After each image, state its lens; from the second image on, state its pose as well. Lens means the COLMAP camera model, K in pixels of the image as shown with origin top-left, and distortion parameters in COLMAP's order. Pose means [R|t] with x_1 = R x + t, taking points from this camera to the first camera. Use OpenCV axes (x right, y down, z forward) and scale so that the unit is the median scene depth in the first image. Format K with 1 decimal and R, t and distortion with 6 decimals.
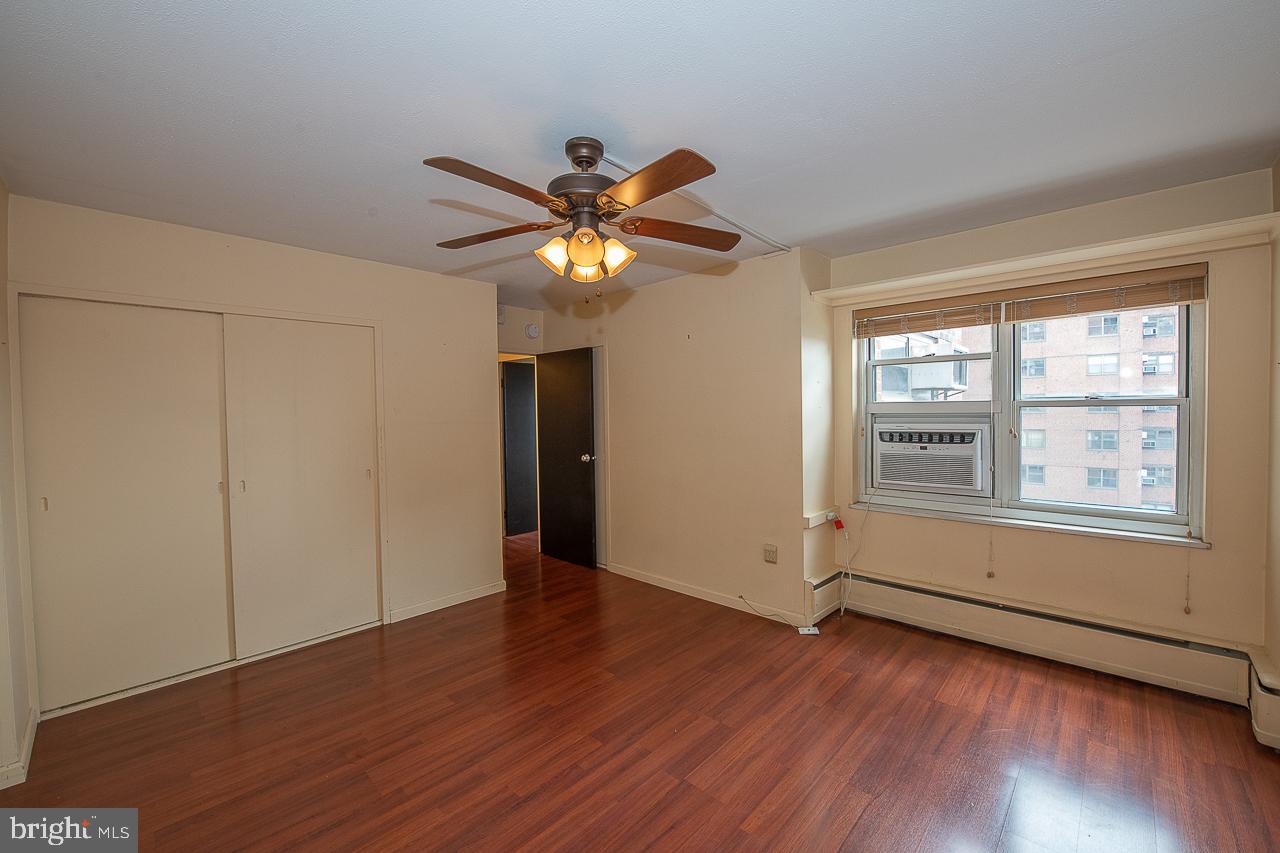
lens RADIAL K [[502.7, 0, 642.9], [0, 502.7, 421.1], [0, 0, 1]] dist [-0.027635, -0.000609]
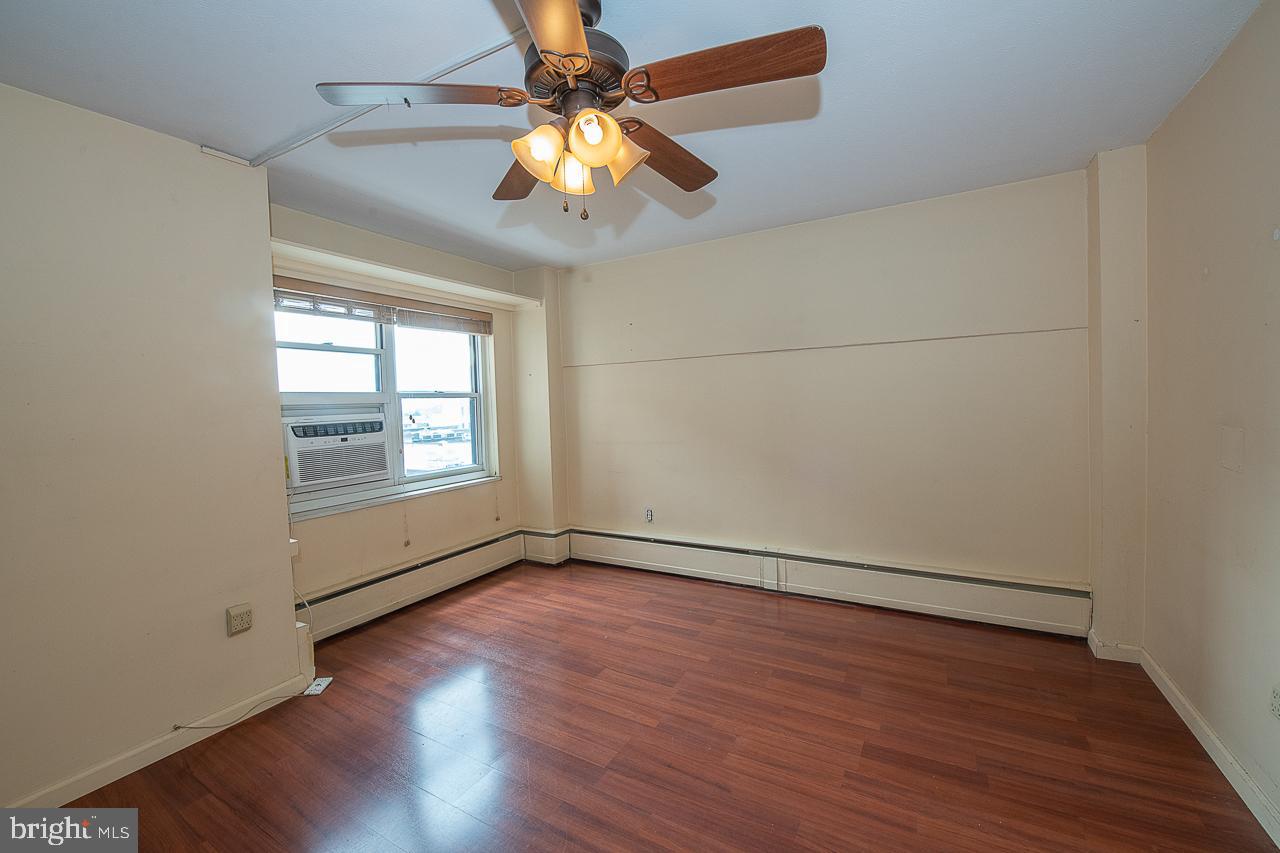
lens RADIAL K [[502.7, 0, 642.9], [0, 502.7, 421.1], [0, 0, 1]] dist [-0.027635, -0.000609]
pose [[-0.225854, -0.013332, 0.974070, -0.529177], [0.063556, 0.997574, 0.028391, 0.029051], [-0.972086, 0.068320, -0.224459, 0.690354]]
